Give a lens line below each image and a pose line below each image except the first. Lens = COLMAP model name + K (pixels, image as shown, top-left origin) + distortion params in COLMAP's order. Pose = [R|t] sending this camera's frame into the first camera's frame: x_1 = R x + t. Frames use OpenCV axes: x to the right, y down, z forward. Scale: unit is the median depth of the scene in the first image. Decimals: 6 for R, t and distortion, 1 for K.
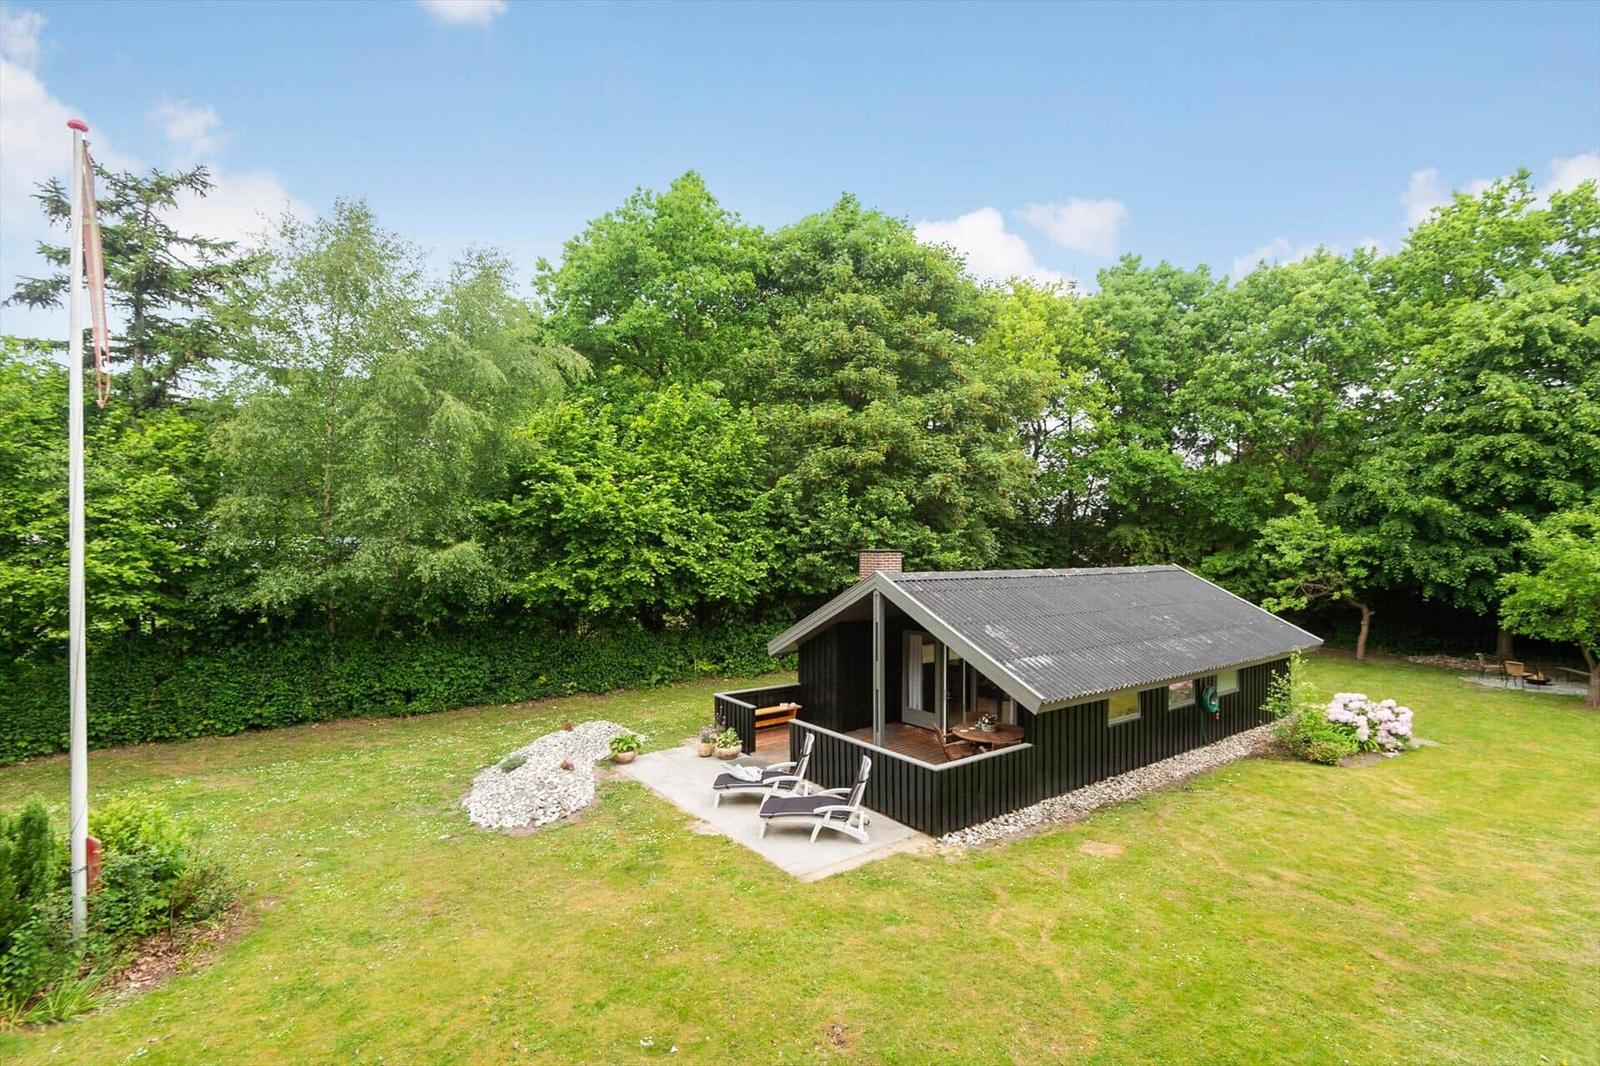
lens RADIAL K [[776.6, 0, 823.4], [0, 776.6, 506.6], [0, 0, 1]] dist [0.050920, -0.036804]
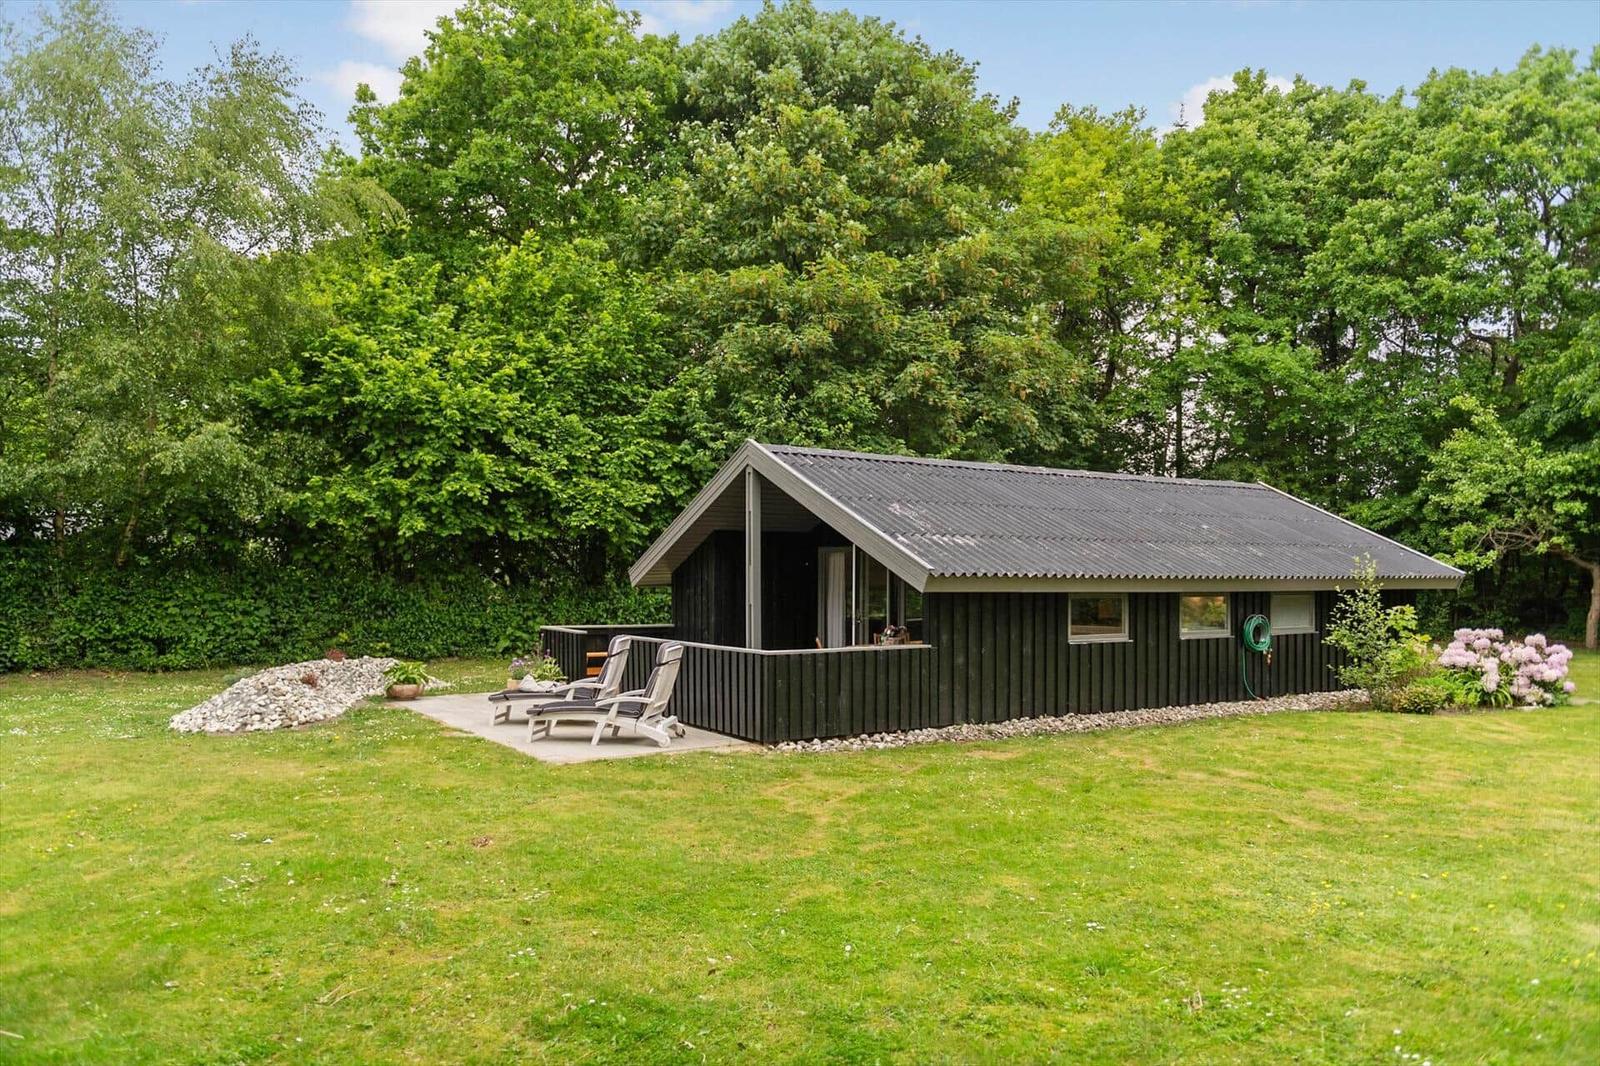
lens RADIAL K [[1180.4, 0, 800.0], [0, 1180.4, 533.0], [0, 0, 1]] dist [0.007082, 0.009337]
pose [[0.995036, -0.013802, -0.098556, 0.169570], [0.011894, 0.999731, -0.019925, 0.147483], [0.098804, 0.018654, 0.994932, -0.052217]]
